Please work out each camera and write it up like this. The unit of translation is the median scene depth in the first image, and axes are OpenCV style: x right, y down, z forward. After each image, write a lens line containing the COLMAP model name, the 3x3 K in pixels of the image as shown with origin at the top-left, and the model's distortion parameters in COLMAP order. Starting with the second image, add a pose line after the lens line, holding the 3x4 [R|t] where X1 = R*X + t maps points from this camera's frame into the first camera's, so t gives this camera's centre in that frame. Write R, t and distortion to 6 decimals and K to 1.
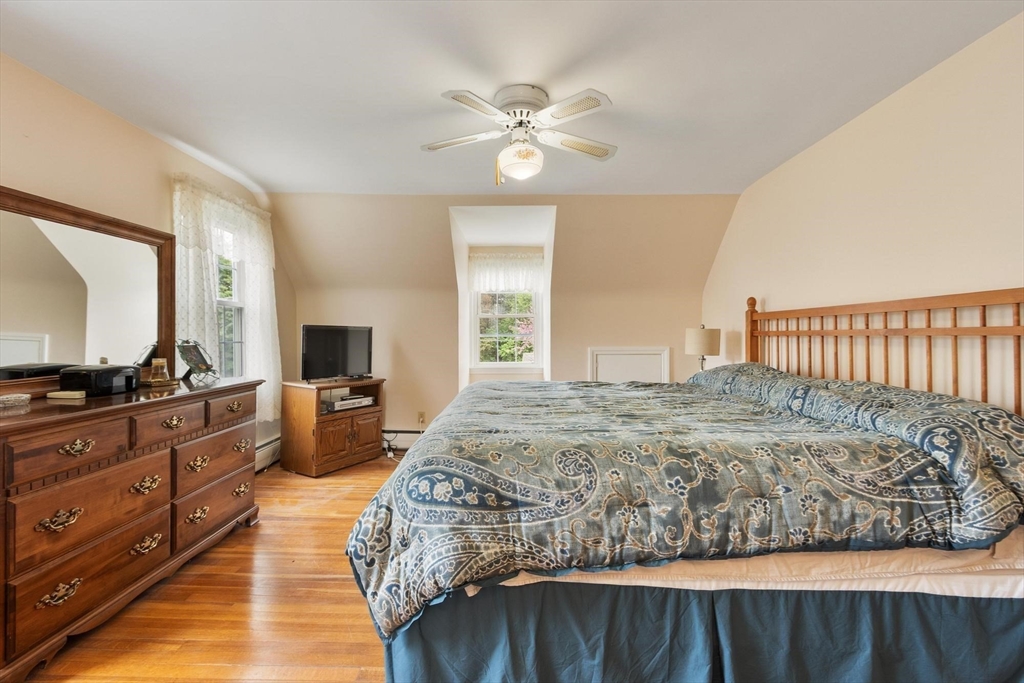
lens RADIAL K [[457.9, 0, 512.0], [0, 457.9, 341.5], [0, 0, 1]] dist [-0.001207, 0.000226]
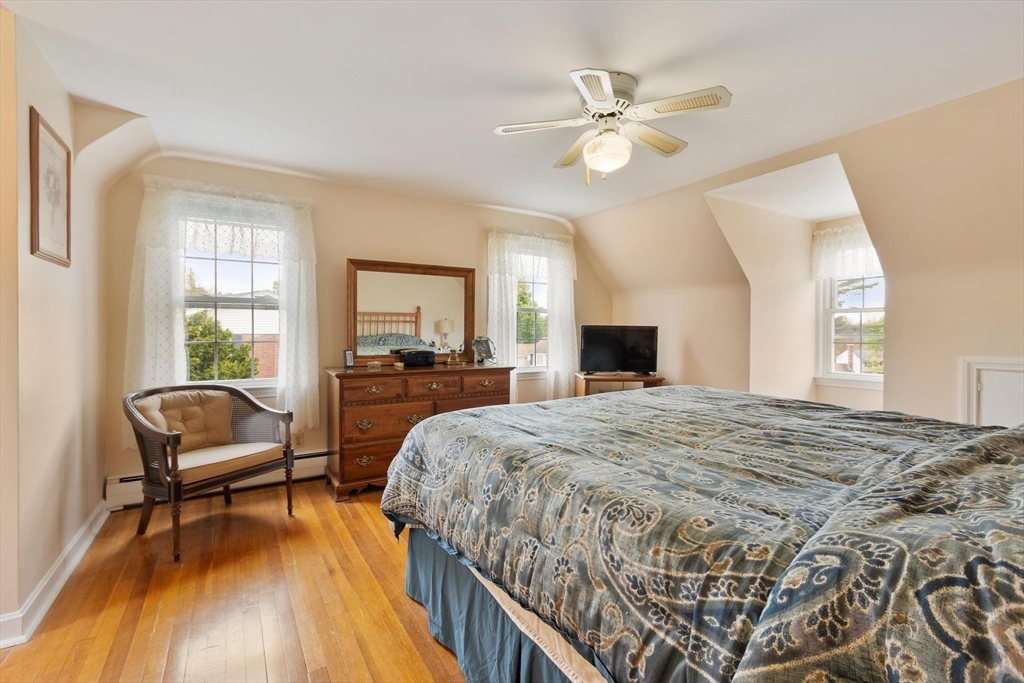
lens RADIAL K [[457.9, 0, 512.0], [0, 457.9, 341.5], [0, 0, 1]] dist [-0.001207, 0.000226]
pose [[0.526122, 0.019047, -0.850196, 1.170984], [-0.017741, 0.999777, 0.011420, -0.010711], [0.850224, 0.009075, 0.526343, 0.533508]]
